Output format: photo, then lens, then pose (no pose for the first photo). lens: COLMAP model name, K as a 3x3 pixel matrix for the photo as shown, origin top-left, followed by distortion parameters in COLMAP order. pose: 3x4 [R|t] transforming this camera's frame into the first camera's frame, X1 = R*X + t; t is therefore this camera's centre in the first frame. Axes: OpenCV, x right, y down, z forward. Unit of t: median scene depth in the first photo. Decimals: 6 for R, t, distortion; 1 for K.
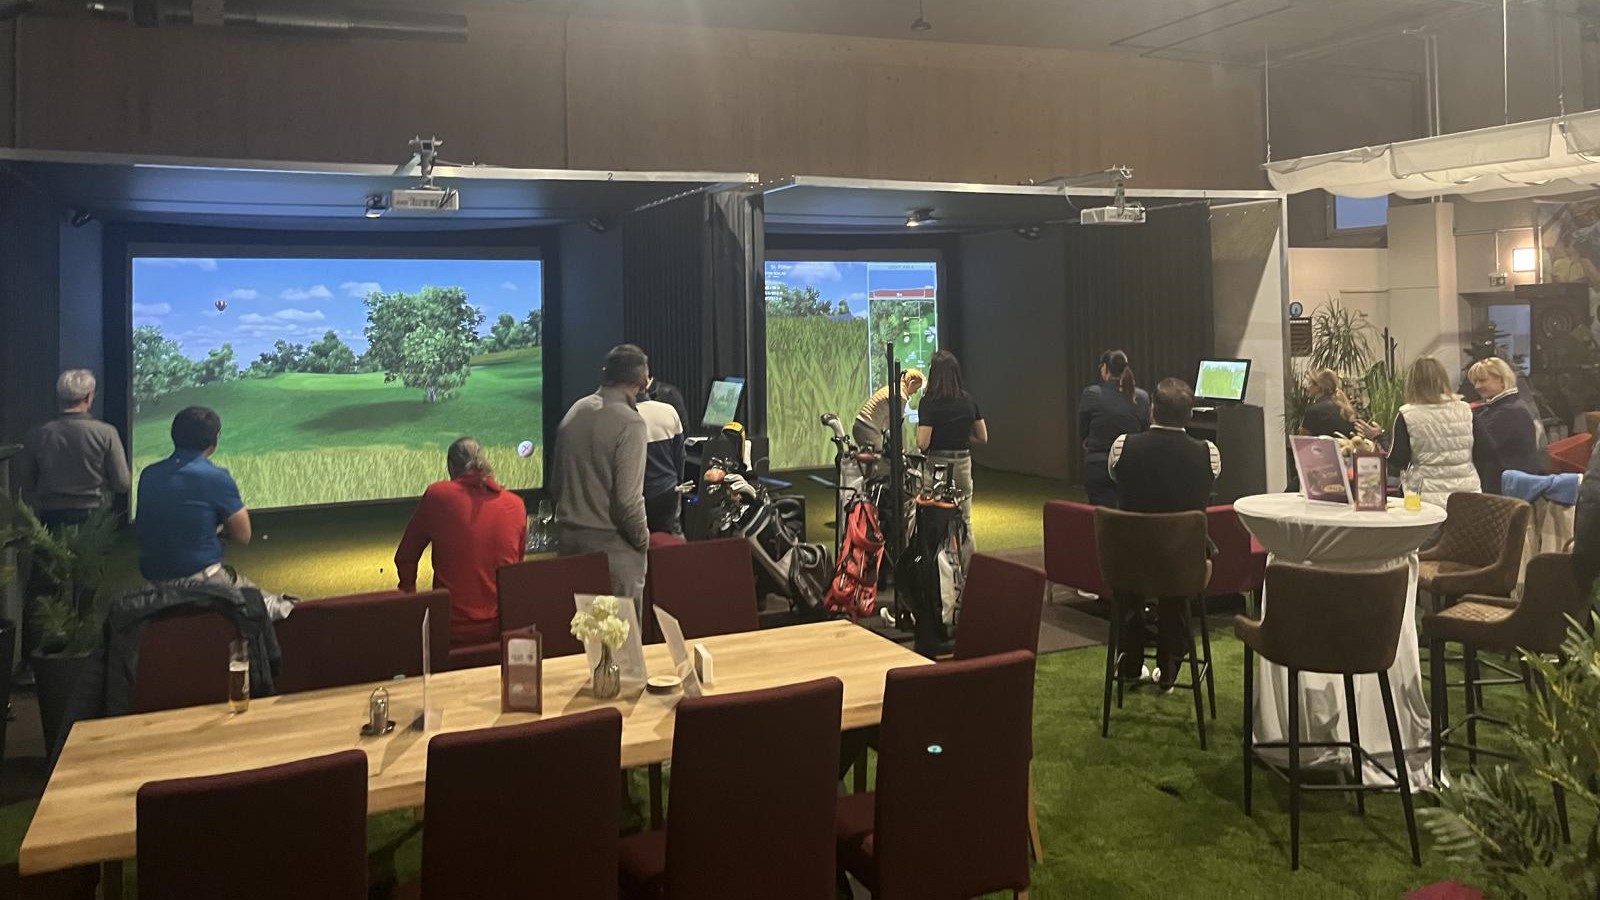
lens RADIAL K [[1207.0, 0, 783.2], [0, 1207.0, 302.8], [0, 0, 1]] dist [0.015779, 0.003646]
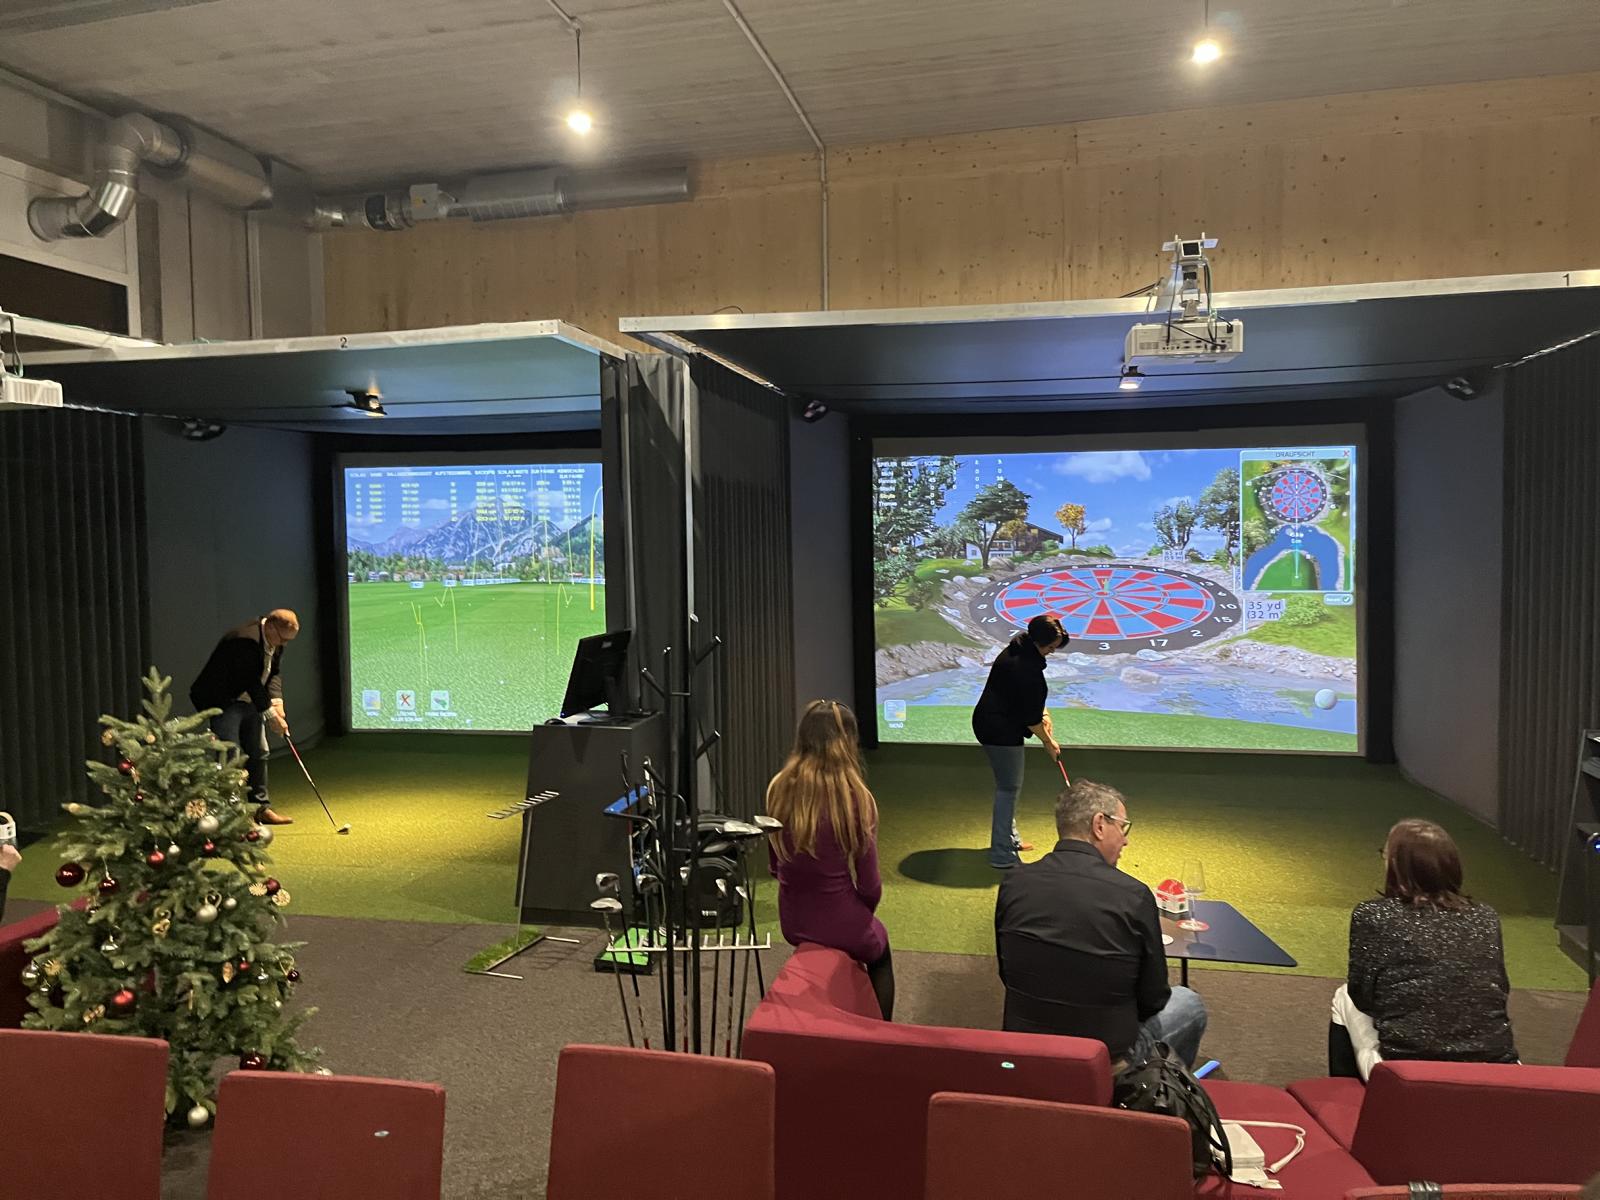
lens RADIAL K [[1198.6, 0, 790.6], [0, 1198.6, 595.9], [0, 0, 1]] dist [0.053466, -0.077227]
pose [[0.807187, 0.042272, -0.588780, 0.358666], [0.005593, 0.996840, 0.079236, -0.009179], [0.590269, -0.067252, 0.804400, 0.429354]]
